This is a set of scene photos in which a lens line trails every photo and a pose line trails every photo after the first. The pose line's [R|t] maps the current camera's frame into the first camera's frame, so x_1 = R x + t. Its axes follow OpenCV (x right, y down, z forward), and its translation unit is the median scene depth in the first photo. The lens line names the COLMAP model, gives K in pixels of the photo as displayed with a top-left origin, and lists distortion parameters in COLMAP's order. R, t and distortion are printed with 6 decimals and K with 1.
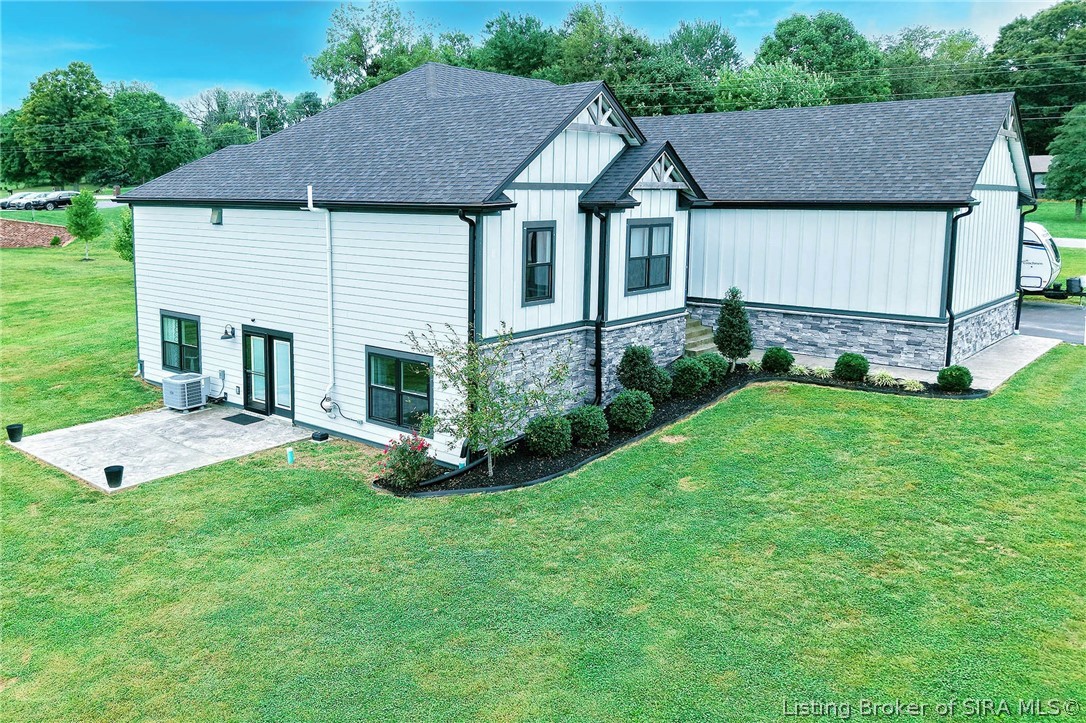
lens RADIAL K [[913.6, 0, 456.2], [0, 913.6, 258.9], [0, 0, 1]] dist [0.029296, -0.001668]
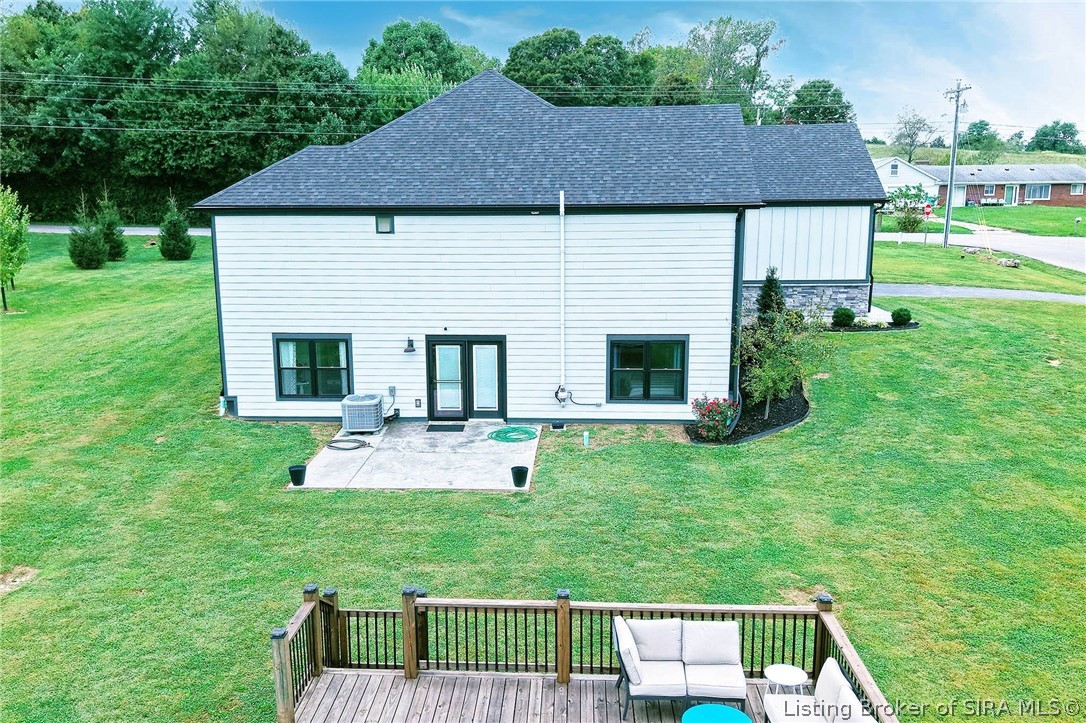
lens RADIAL K [[992.6, 0, 543.0], [0, 992.6, 361.5], [0, 0, 1]] dist [0.005572, -0.010976]
pose [[0.759100, -0.115852, 0.640583, -0.841433], [0.056418, 0.992042, 0.112559, -0.012911], [-0.648525, -0.049303, 0.759595, 0.114730]]
